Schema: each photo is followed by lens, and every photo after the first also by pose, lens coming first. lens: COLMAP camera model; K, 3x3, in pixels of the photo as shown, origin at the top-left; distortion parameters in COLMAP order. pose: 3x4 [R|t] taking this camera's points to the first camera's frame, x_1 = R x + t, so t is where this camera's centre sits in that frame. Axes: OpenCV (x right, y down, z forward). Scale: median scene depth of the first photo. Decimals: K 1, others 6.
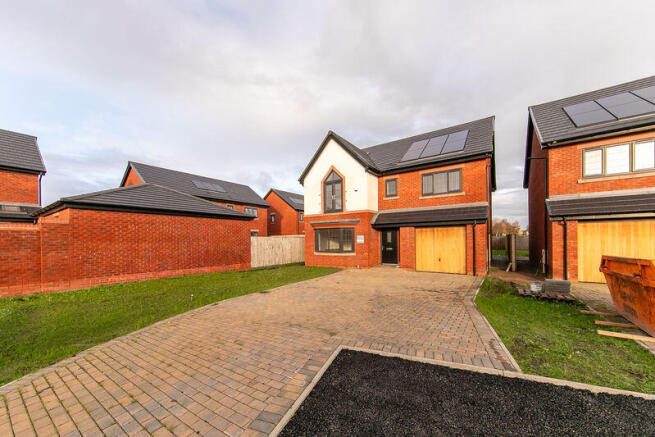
lens RADIAL K [[242.7, 0, 329.0], [0, 242.7, 240.4], [0, 0, 1]] dist [0.001824, 0.000196]
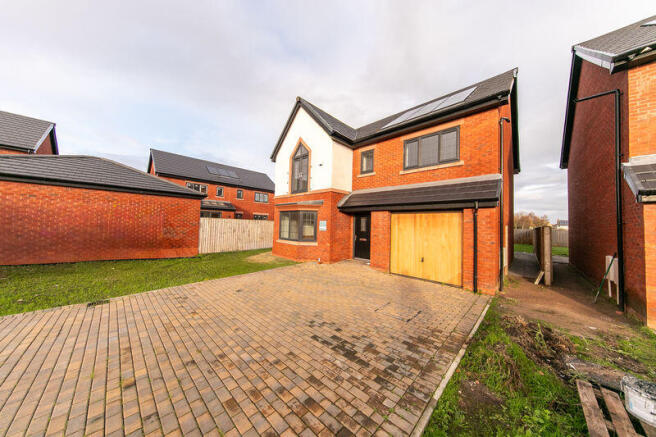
lens RADIAL K [[203.8, 0, 328.0], [0, 203.8, 218.5], [0, 0, 1]] dist [0.001473, 0.000100]
pose [[0.986742, 0.034005, -0.158693, 0.245810], [-0.039694, 0.998673, -0.032817, -0.006639], [0.157366, 0.038681, 0.986782, 0.340705]]
